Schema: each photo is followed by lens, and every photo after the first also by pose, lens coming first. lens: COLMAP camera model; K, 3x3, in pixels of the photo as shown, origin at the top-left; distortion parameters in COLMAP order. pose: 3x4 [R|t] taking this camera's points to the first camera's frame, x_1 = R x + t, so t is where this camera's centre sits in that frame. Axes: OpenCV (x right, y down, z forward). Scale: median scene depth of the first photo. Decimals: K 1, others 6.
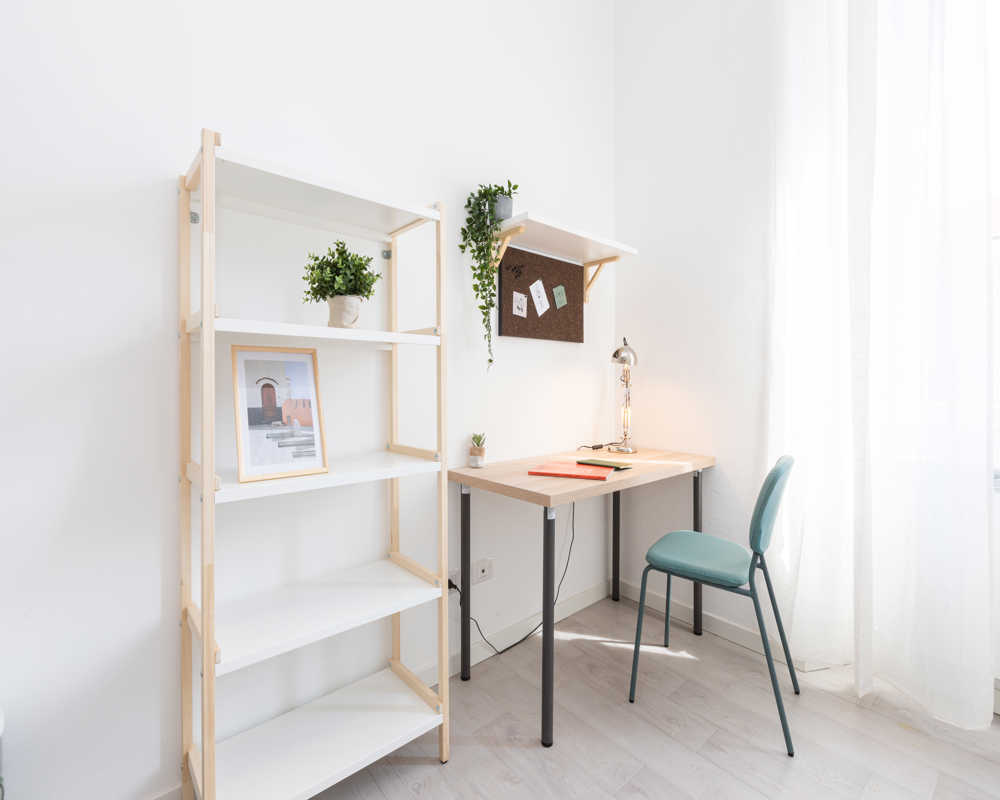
lens RADIAL K [[462.7, 0, 500.0], [0, 462.7, 400.0], [0, 0, 1]] dist [0.000114, -0.000013]
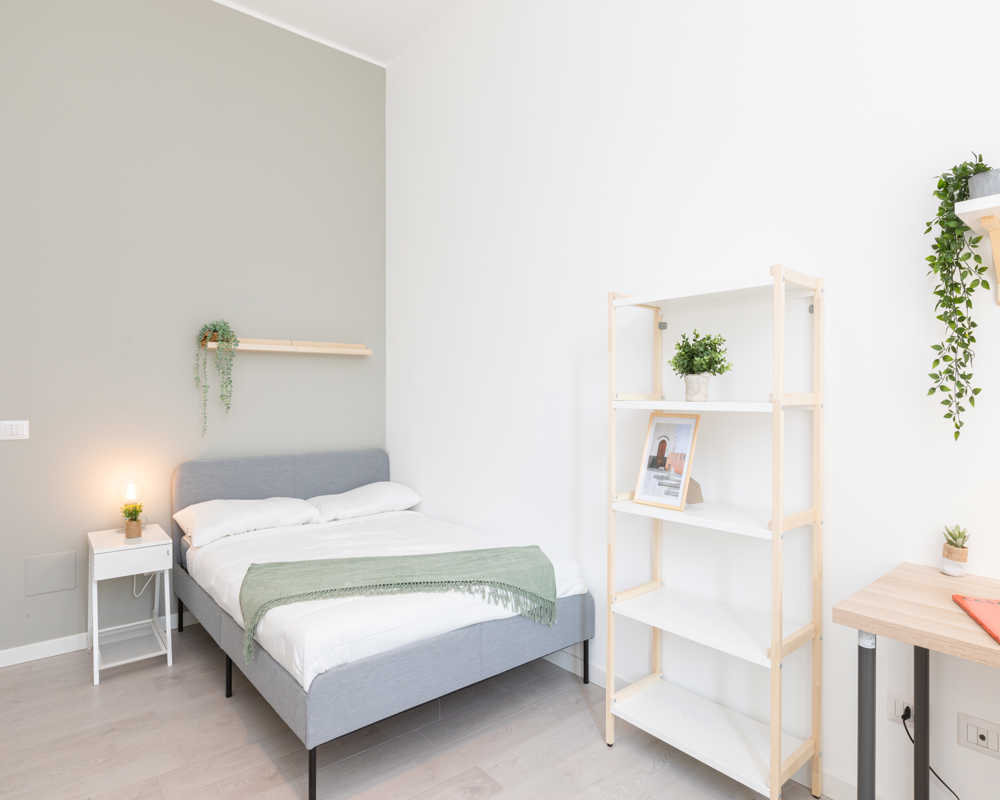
lens RADIAL K [[602.5, 0, 500.0], [0, 602.5, 400.0], [0, 0, 1]] dist [0.001890, 0.001803]
pose [[-0.070416, 0.010303, -0.997465, 1.385914], [-0.029481, 0.999488, 0.012405, -0.166349], [0.997082, 0.030280, -0.070076, 0.616046]]
